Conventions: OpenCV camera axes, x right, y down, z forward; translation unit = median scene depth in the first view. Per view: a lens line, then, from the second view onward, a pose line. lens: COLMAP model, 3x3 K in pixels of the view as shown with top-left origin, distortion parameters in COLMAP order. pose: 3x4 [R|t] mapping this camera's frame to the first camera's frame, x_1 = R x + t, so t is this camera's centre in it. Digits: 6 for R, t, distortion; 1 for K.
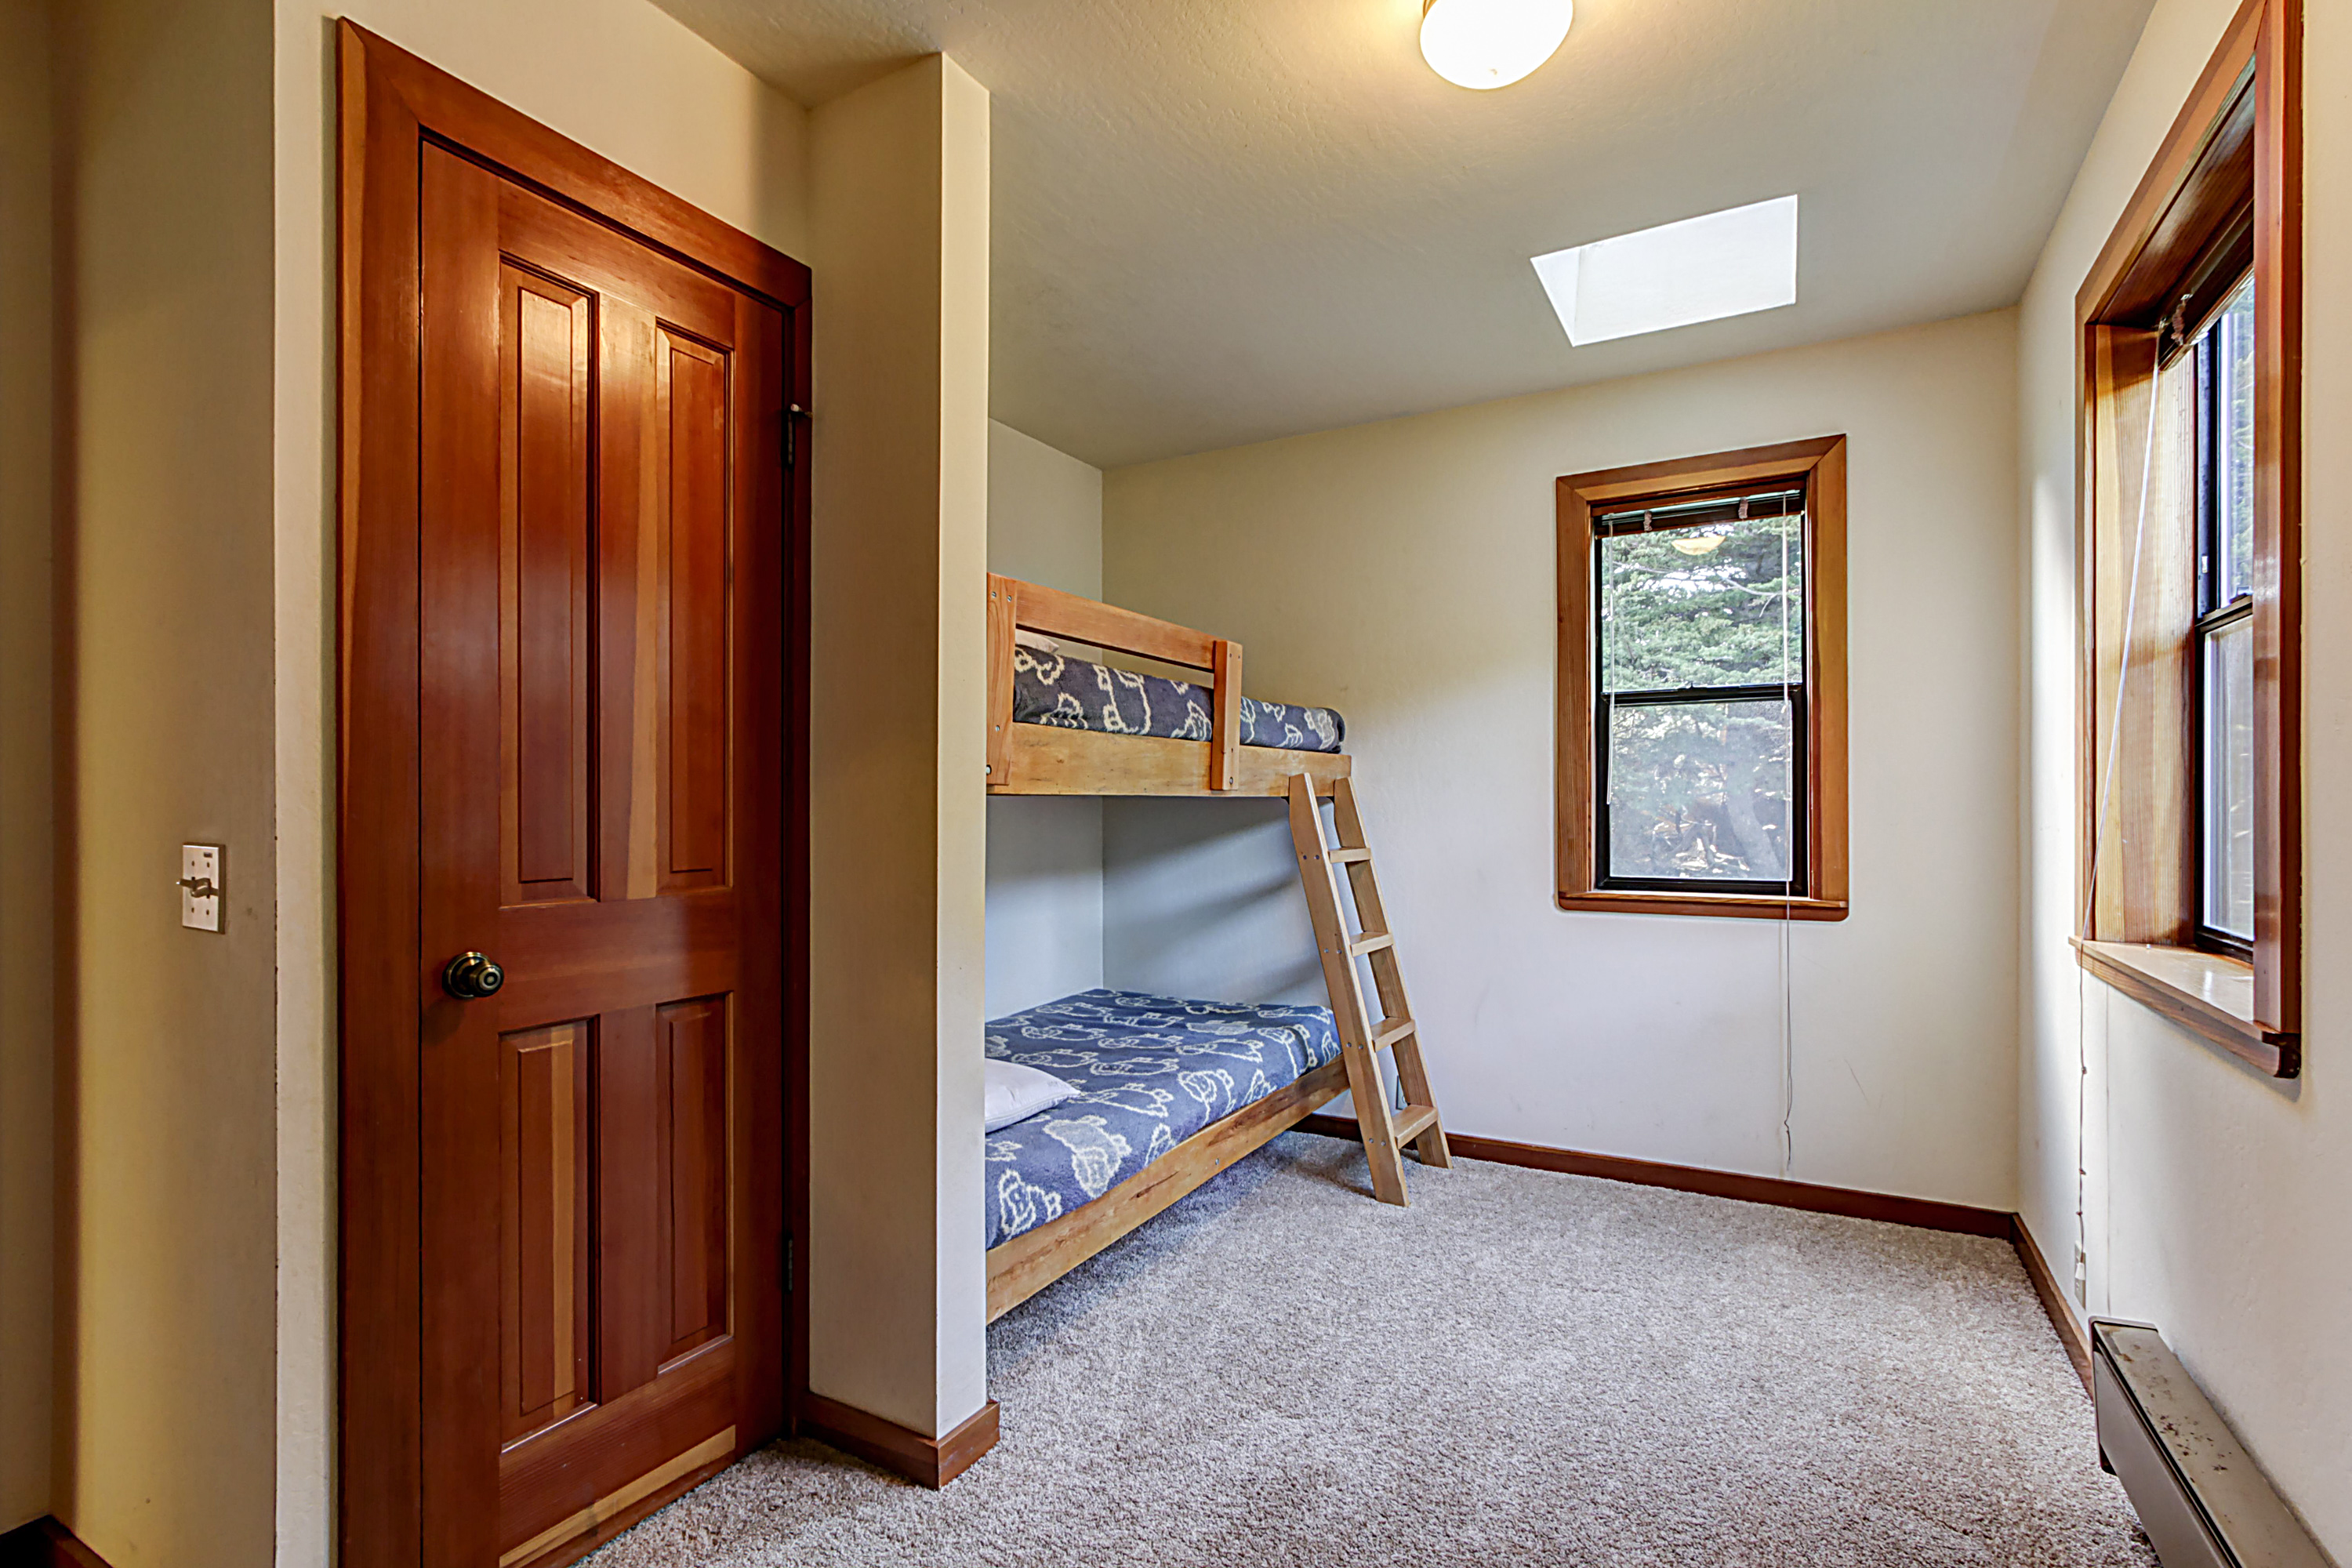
lens RADIAL K [[1096.1, 0, 1176.0], [0, 1096.1, 784.0], [0, 0, 1]] dist [-0.000719, -0.000337]
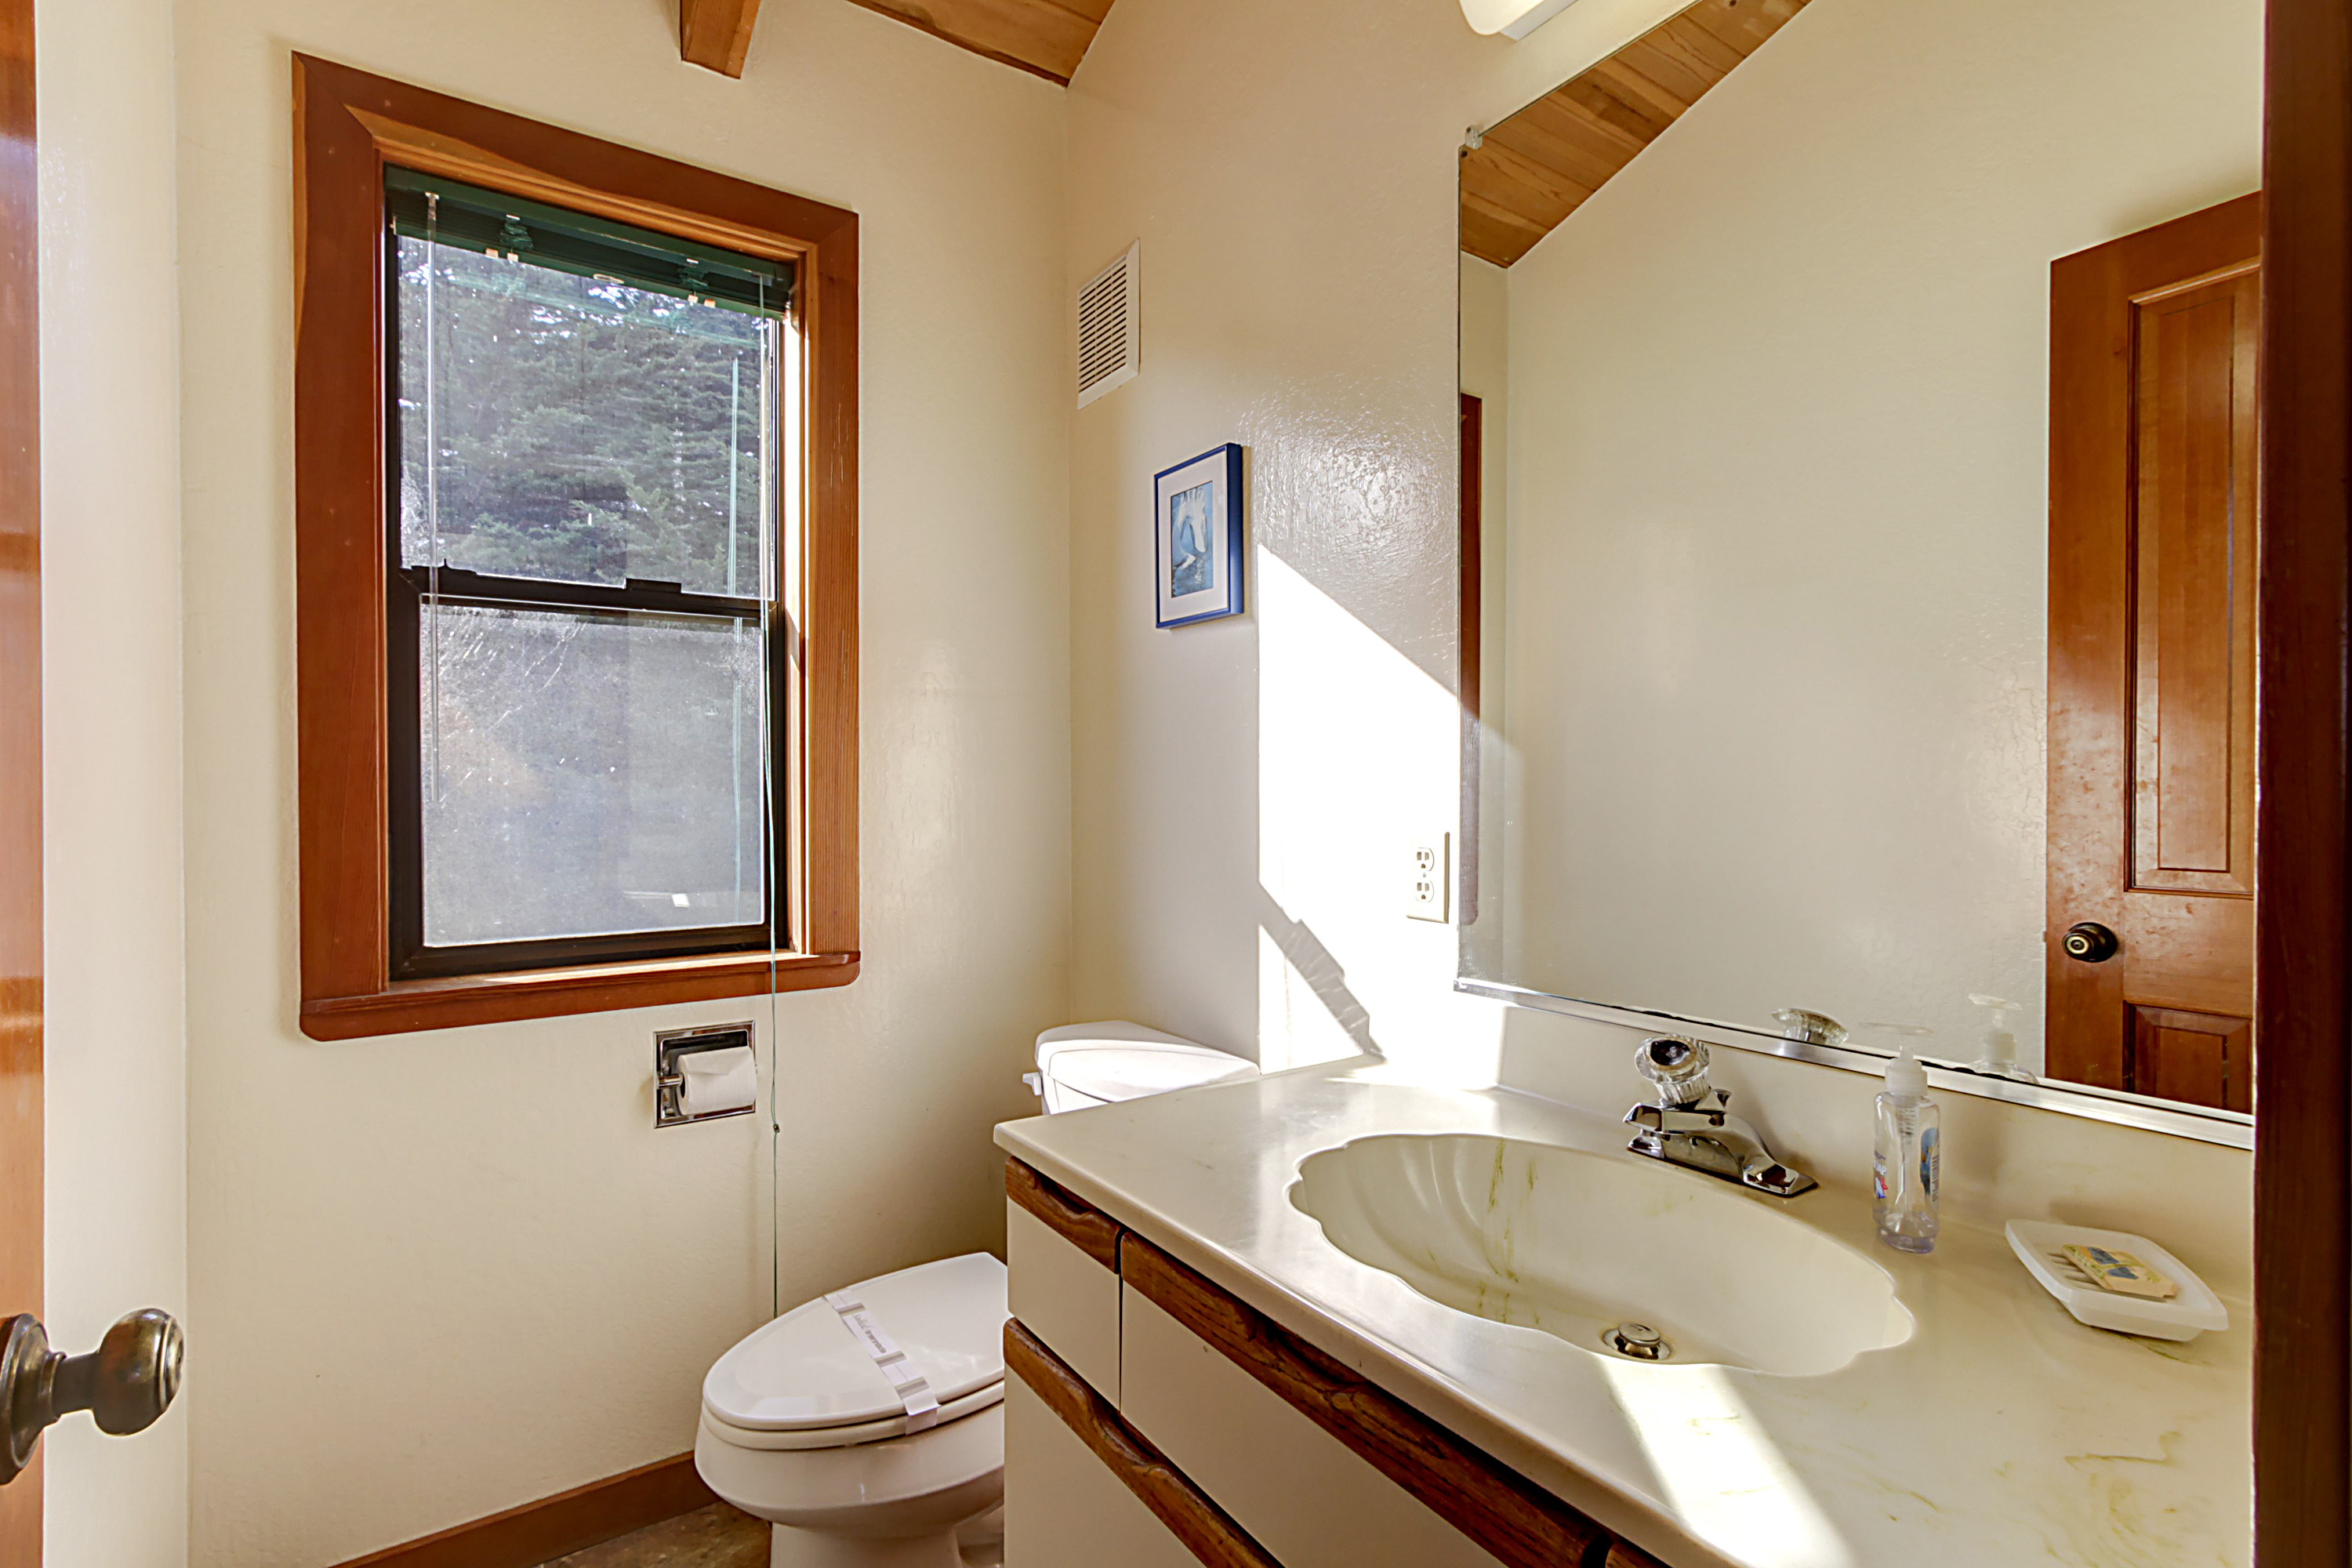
lens RADIAL K [[1096.1, 0, 1176.0], [0, 1096.1, 784.0], [0, 0, 1]] dist [-0.000719, -0.000337]
pose [[0.450139, -0.005125, 0.892944, 0.118558], [-0.003199, 0.999968, 0.007352, 0.006281], [-0.892953, -0.006166, 0.450108, 0.495773]]
